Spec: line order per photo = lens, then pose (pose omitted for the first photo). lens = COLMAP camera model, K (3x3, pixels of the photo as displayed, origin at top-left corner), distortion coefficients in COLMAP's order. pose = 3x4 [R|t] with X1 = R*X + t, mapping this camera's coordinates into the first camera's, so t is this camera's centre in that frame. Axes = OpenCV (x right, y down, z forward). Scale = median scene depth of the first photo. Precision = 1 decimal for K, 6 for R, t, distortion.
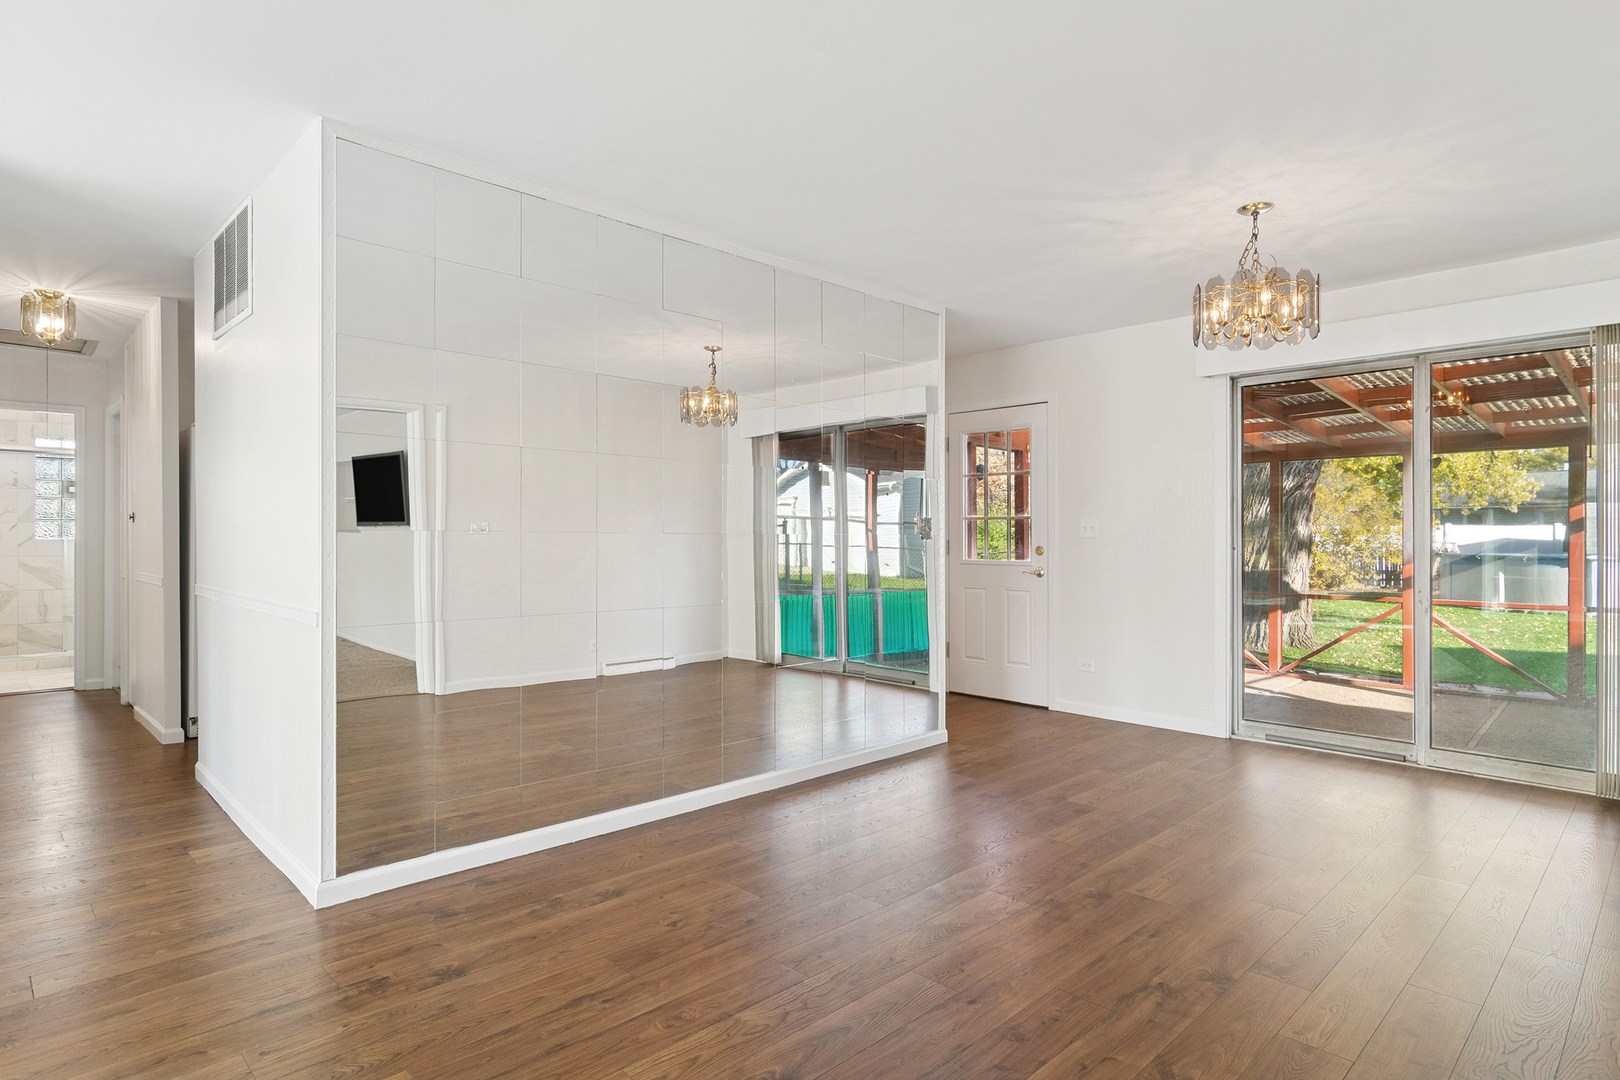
lens RADIAL K [[866.5, 0, 810.0], [0, 866.5, 540.0], [0, 0, 1]] dist [0.000127, 0.001080]
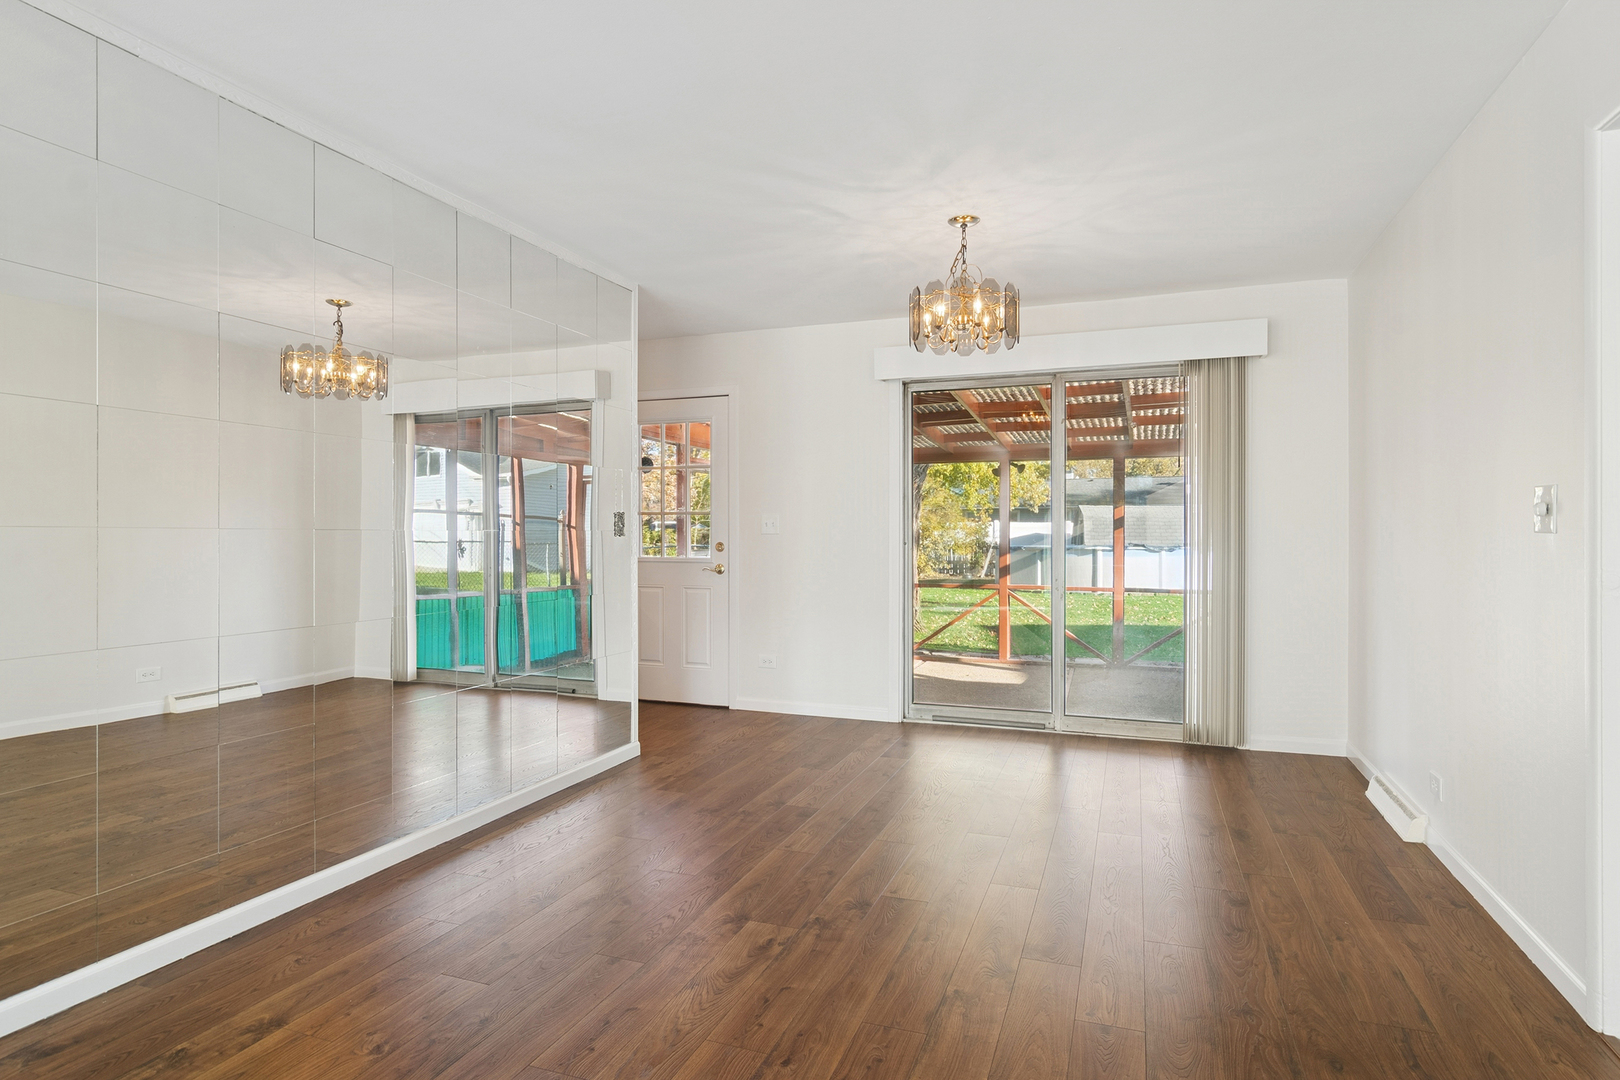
lens RADIAL K [[871.3, 0, 805.1], [0, 871.3, 533.0], [0, 0, 1]] dist [0.000008, 0.003058]
pose [[0.906089, -0.001718, 0.423083, -0.075500], [0.002887, 0.999994, -0.002121, -0.001065], [-0.423077, 0.003143, 0.906088, 0.084080]]
